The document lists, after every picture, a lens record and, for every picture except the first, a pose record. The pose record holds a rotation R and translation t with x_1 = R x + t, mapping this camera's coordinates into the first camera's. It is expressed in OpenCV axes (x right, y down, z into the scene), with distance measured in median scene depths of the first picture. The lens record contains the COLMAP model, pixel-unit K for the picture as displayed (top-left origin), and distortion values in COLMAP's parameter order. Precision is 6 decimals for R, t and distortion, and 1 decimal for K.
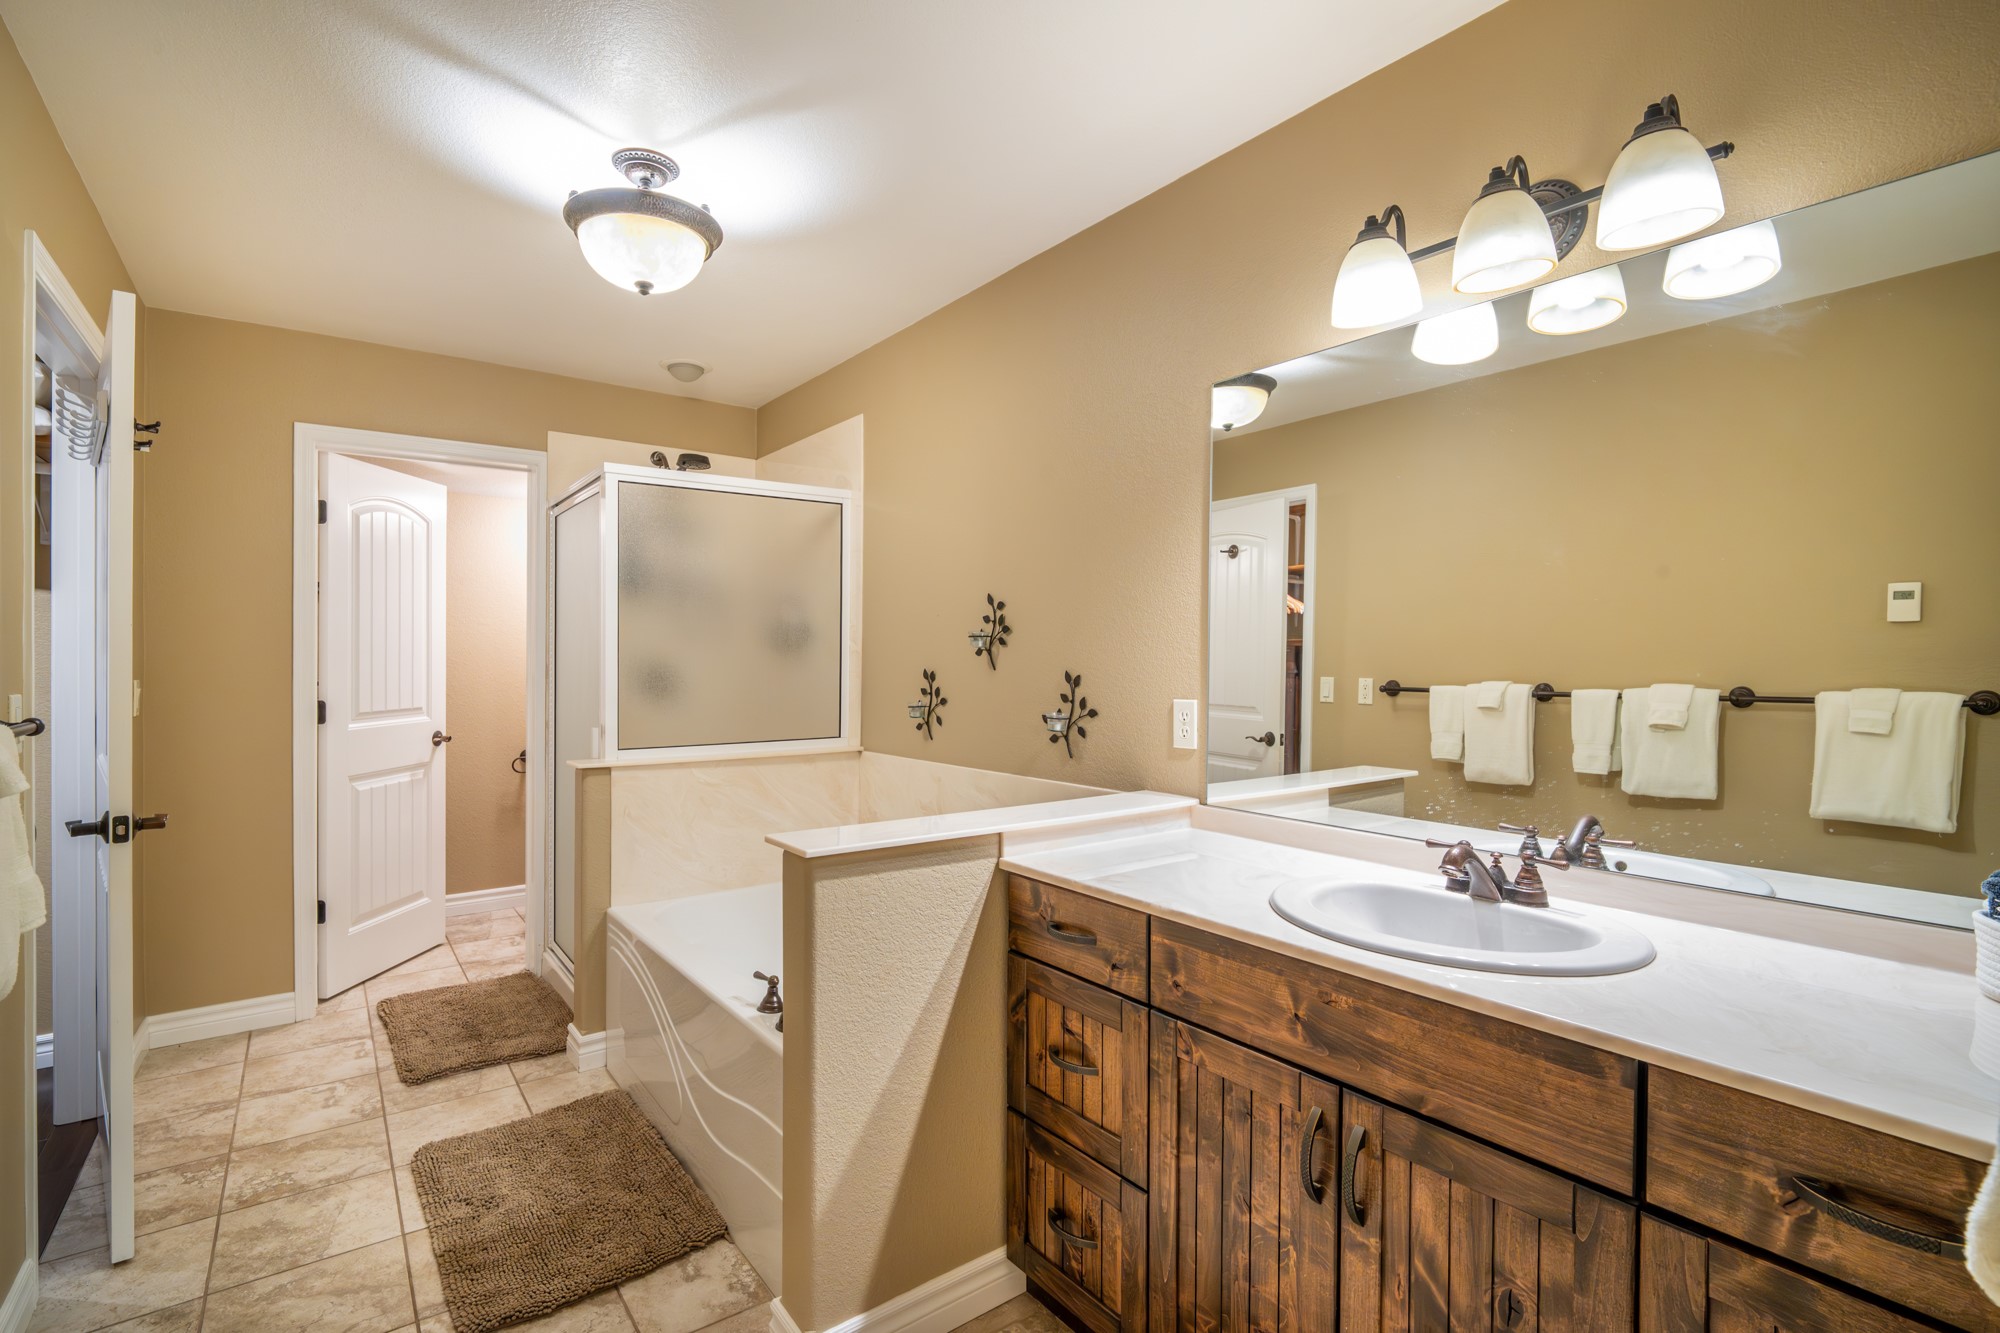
lens RADIAL K [[932.2, 0, 1010.8], [0, 932.2, 663.2], [0, 0, 1]] dist [-0.011991, 0.003099]
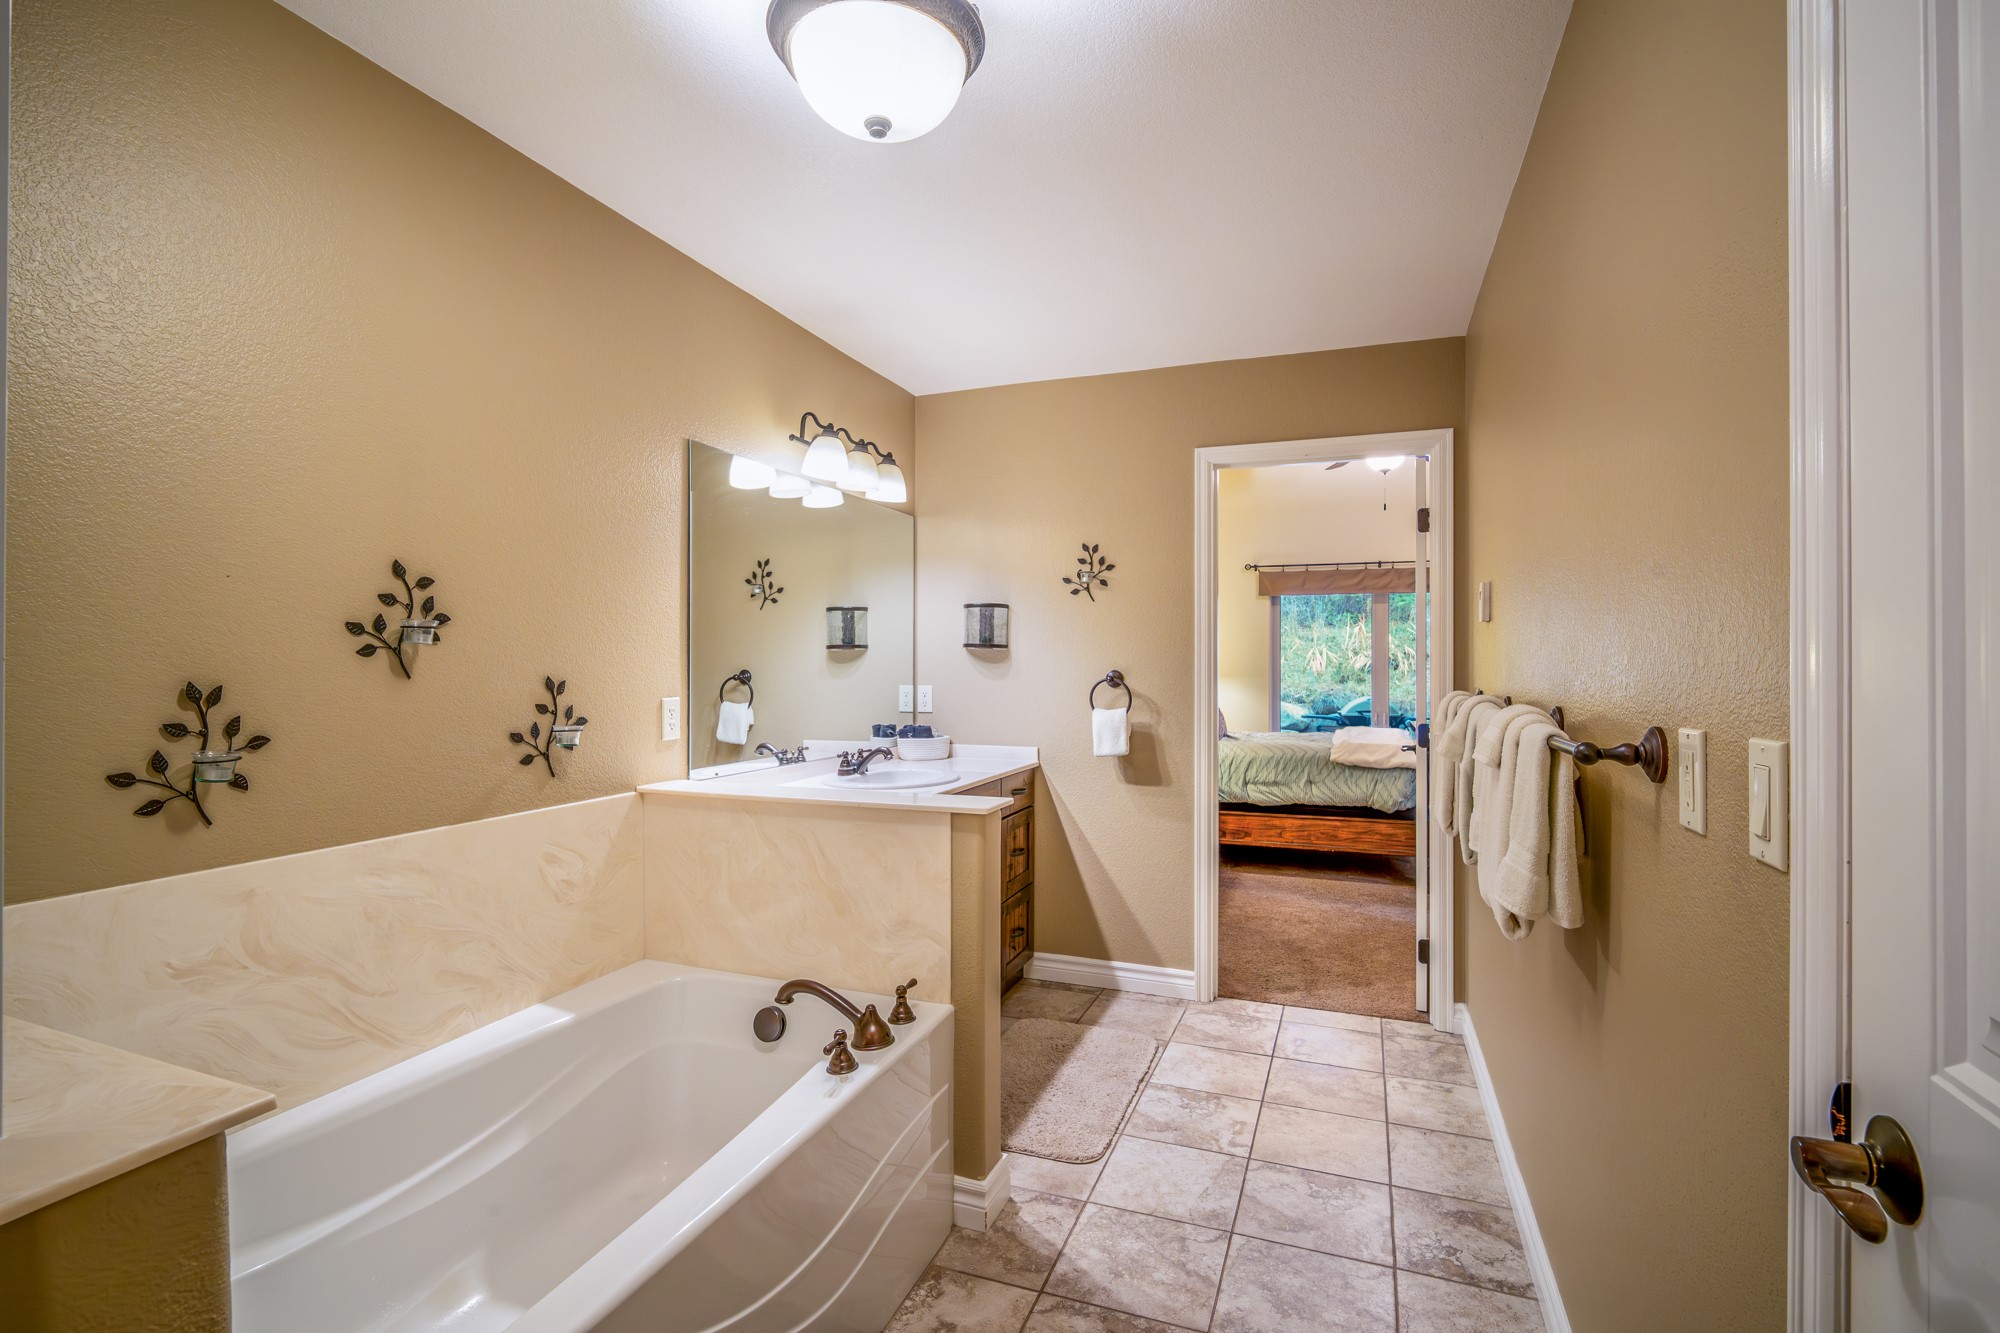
lens RADIAL K [[932.2, 0, 1002.3], [0, 932.2, 665.3], [0, 0, 1]] dist [-0.011991, 0.003099]
pose [[-0.538055, -0.010333, 0.842846, -0.874212], [-0.005603, 0.999947, 0.008682, -0.011642], [-0.842891, -0.000051, -0.538084, 1.102338]]
